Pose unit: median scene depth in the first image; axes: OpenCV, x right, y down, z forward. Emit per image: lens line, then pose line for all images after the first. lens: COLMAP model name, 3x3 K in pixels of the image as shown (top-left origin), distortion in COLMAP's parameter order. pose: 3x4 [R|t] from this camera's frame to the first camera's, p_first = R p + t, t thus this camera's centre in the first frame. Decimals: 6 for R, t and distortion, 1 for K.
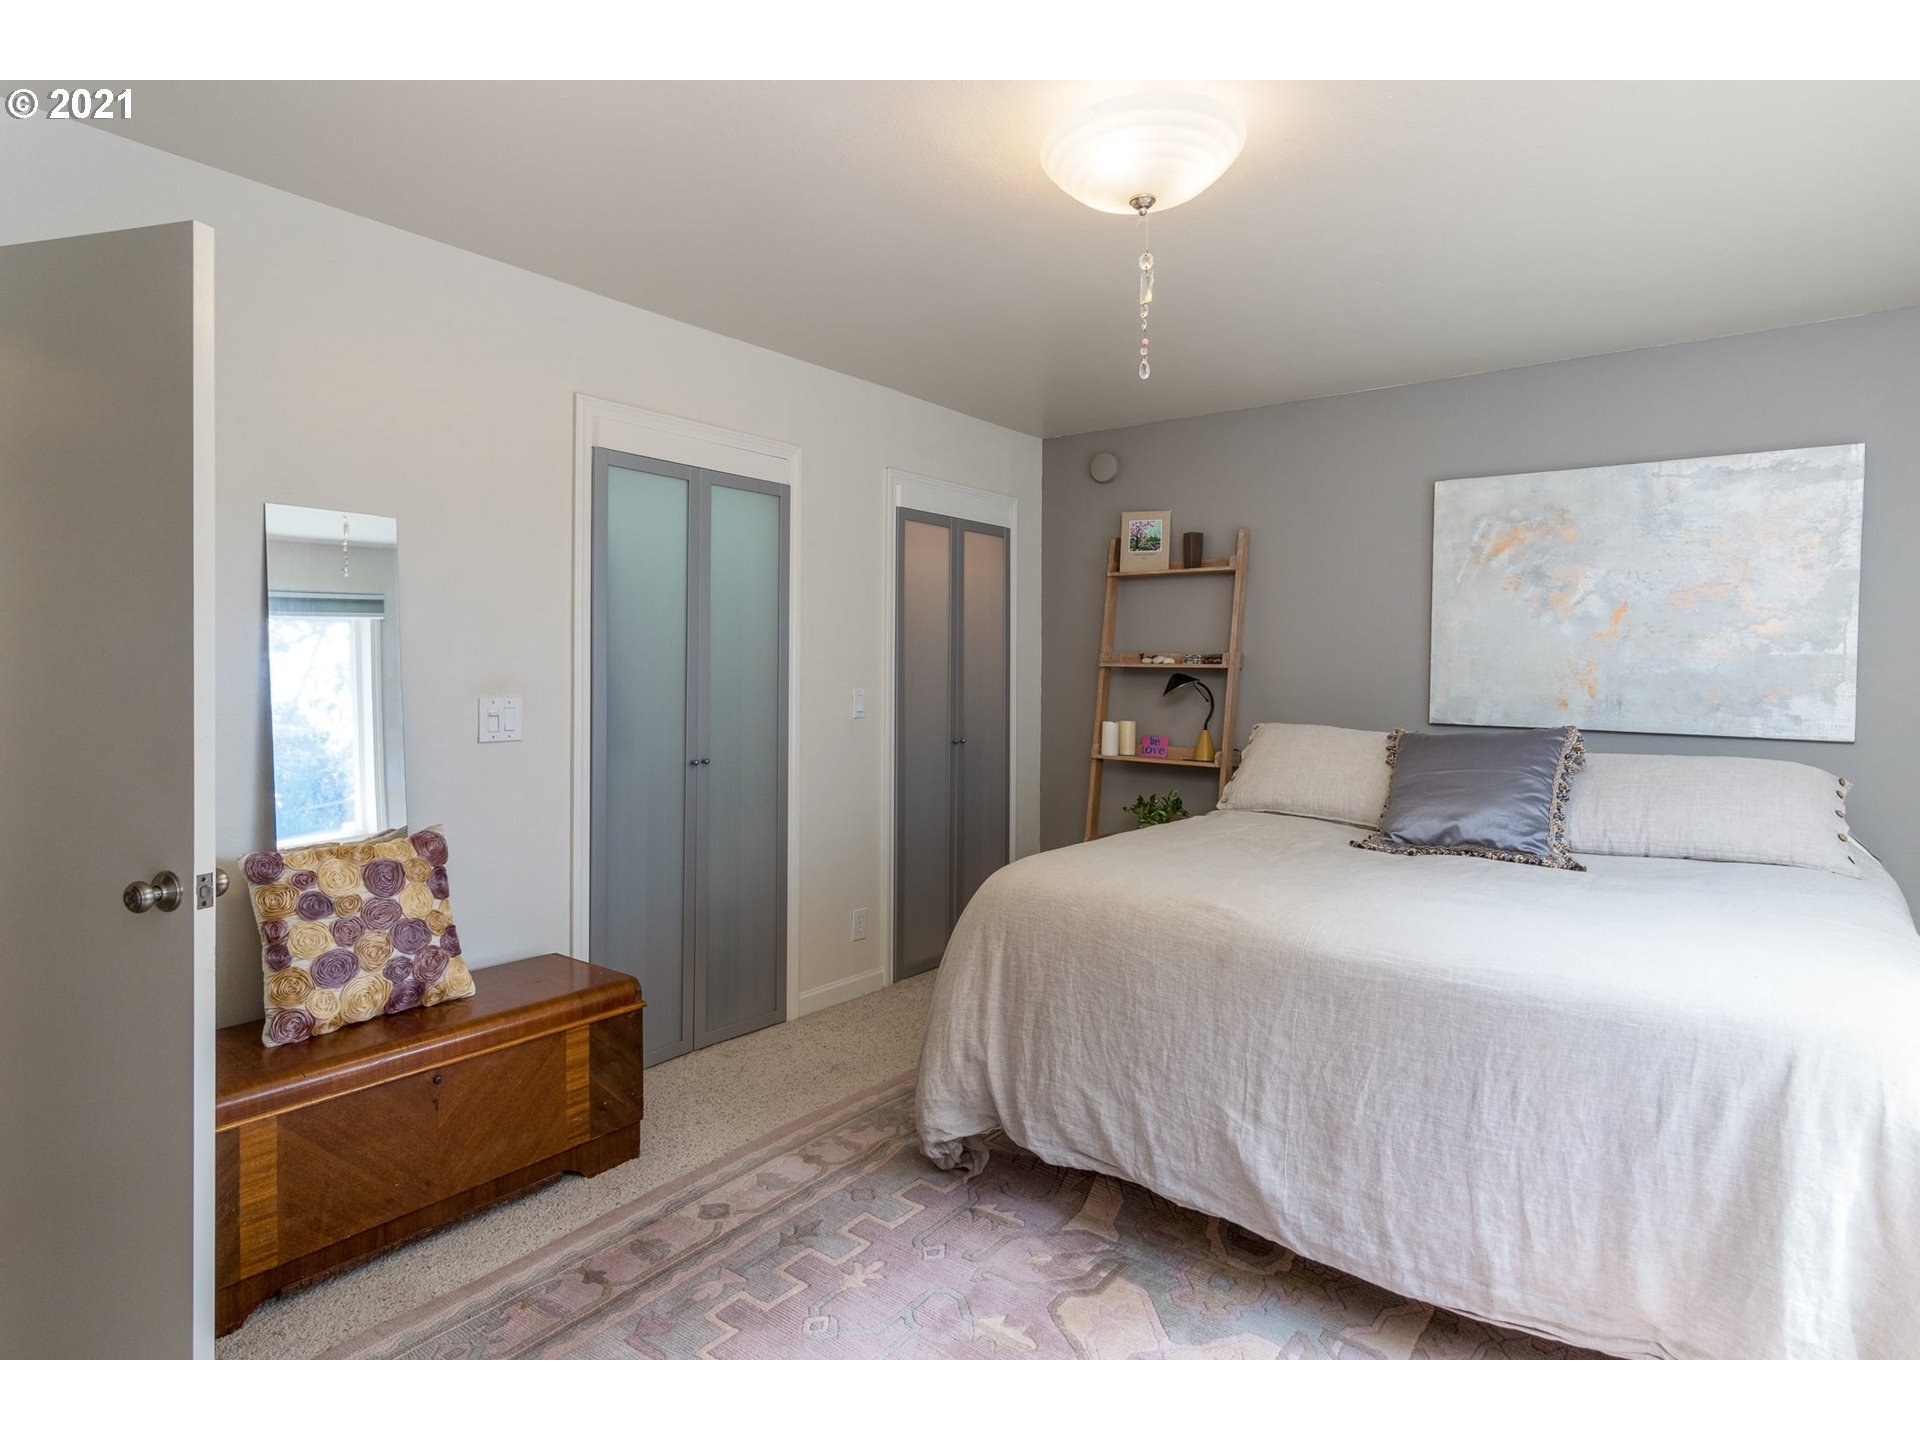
lens RADIAL K [[1024.5, 0, 960.3], [0, 1024.5, 706.3], [0, 0, 1]] dist [0.004428, 0.003479]
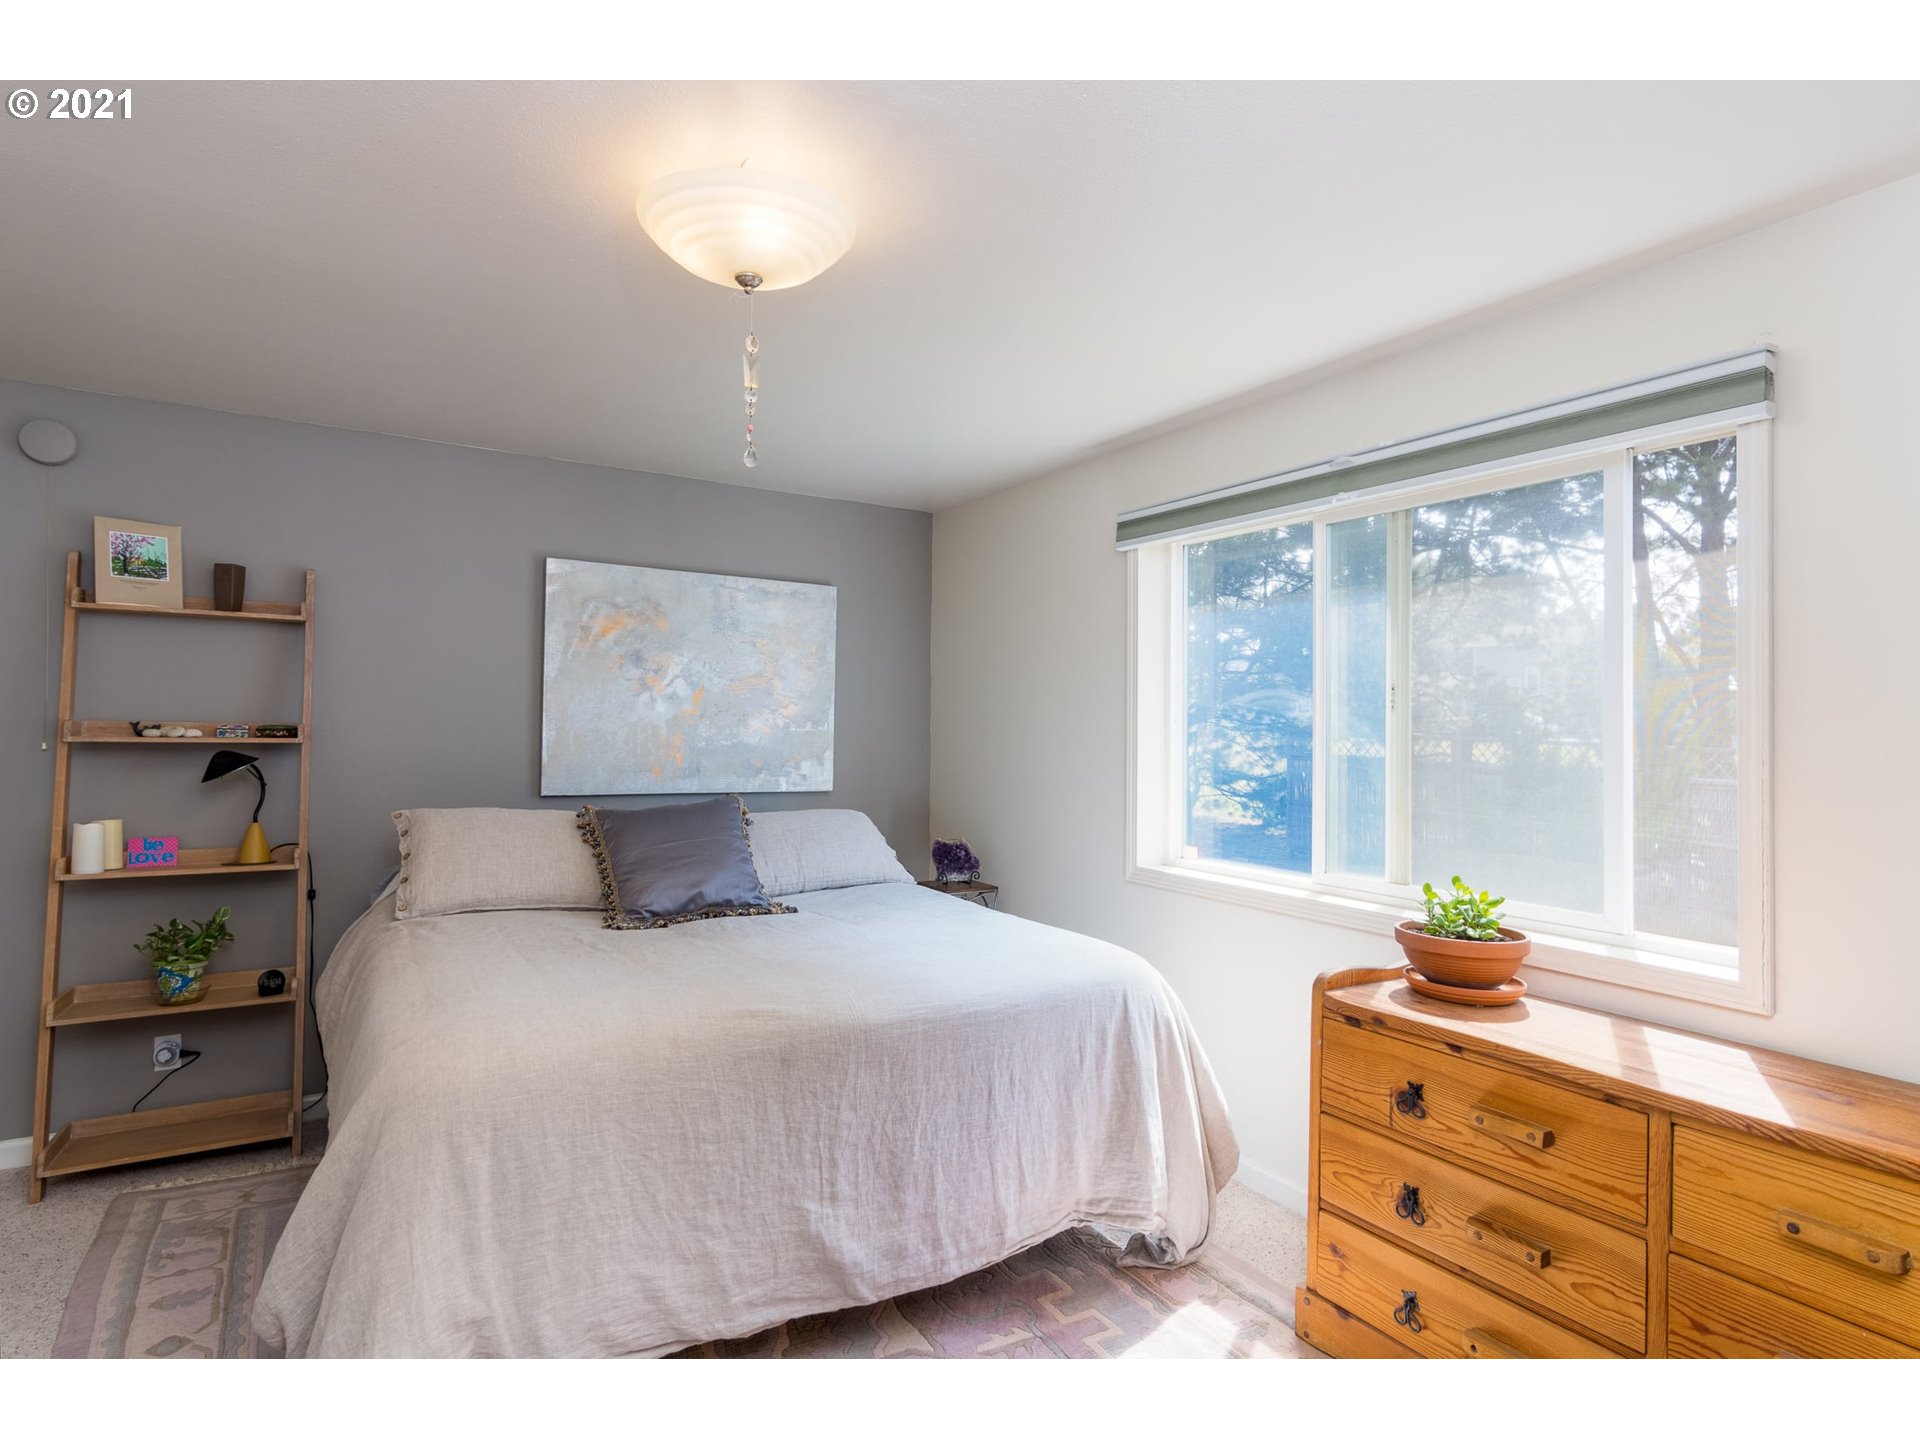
lens RADIAL K [[1024.5, 0, 955.1], [0, 1024.5, 727.0], [0, 0, 1]] dist [0.004428, 0.003479]
pose [[0.353345, -0.006905, 0.935468, -0.449970], [0.024786, 0.999691, -0.001983, -0.052044], [-0.935165, 0.023887, 0.353407, 0.352547]]
